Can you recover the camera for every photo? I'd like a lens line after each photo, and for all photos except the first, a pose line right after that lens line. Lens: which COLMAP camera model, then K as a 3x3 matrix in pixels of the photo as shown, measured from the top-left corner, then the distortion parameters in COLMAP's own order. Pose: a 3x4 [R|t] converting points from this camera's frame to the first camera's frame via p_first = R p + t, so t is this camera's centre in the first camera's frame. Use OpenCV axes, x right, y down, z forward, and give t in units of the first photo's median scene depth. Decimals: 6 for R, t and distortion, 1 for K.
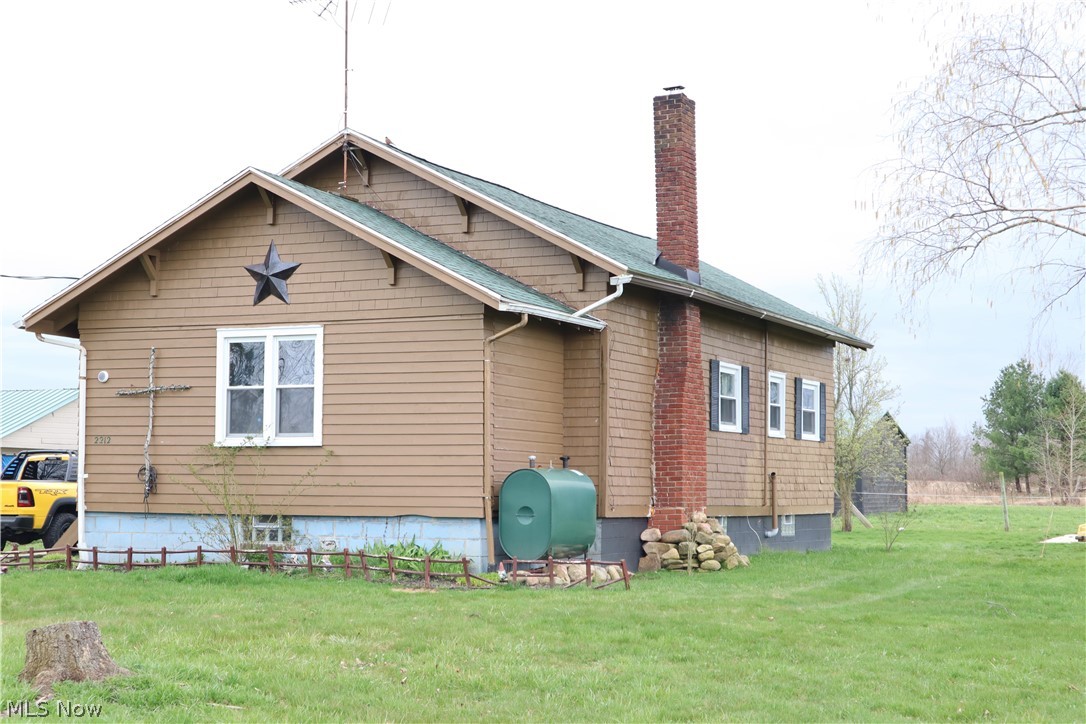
lens RADIAL K [[1770.3, 0, 543.0], [0, 1770.3, 362.0], [0, 0, 1]] dist [-0.001350, 0.003906]
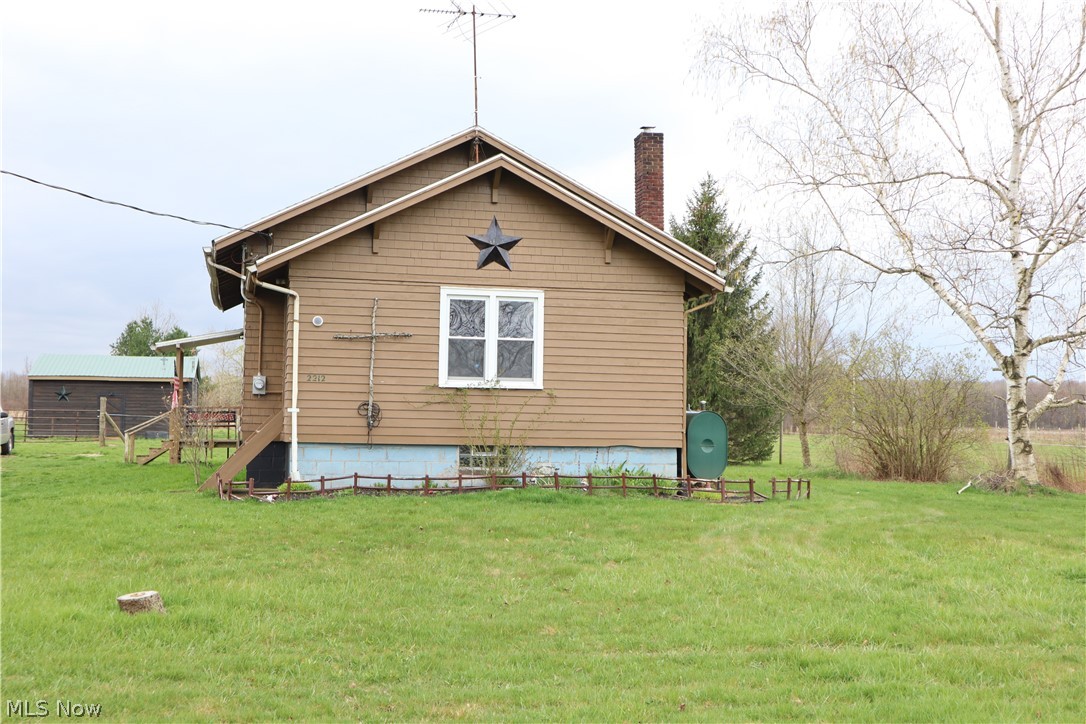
lens RADIAL K [[1368.2, 0, 543.0], [0, 1368.2, 362.0], [0, 0, 1]] dist [-0.008282, -0.032753]
pose [[0.794743, 0.036071, 0.605874, -0.685235], [-0.052923, 0.998549, 0.009972, 0.018748], [-0.604635, -0.039989, 0.795498, 0.242701]]
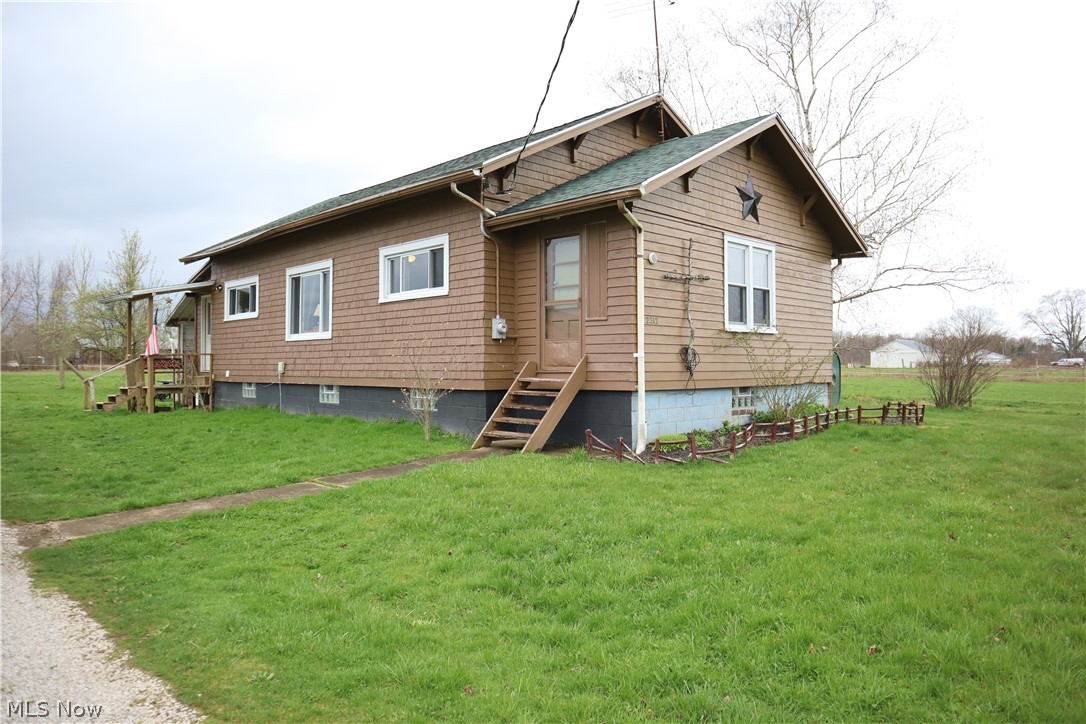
lens RADIAL K [[735.8, 0, 542.4], [0, 735.8, 345.1], [0, 0, 1]] dist [0.003823, 0.001401]
pose [[0.353403, 0.020262, 0.935252, -0.699286], [-0.059874, 0.998205, 0.000999, 0.064577], [-0.933553, -0.056350, 0.353982, 0.947941]]
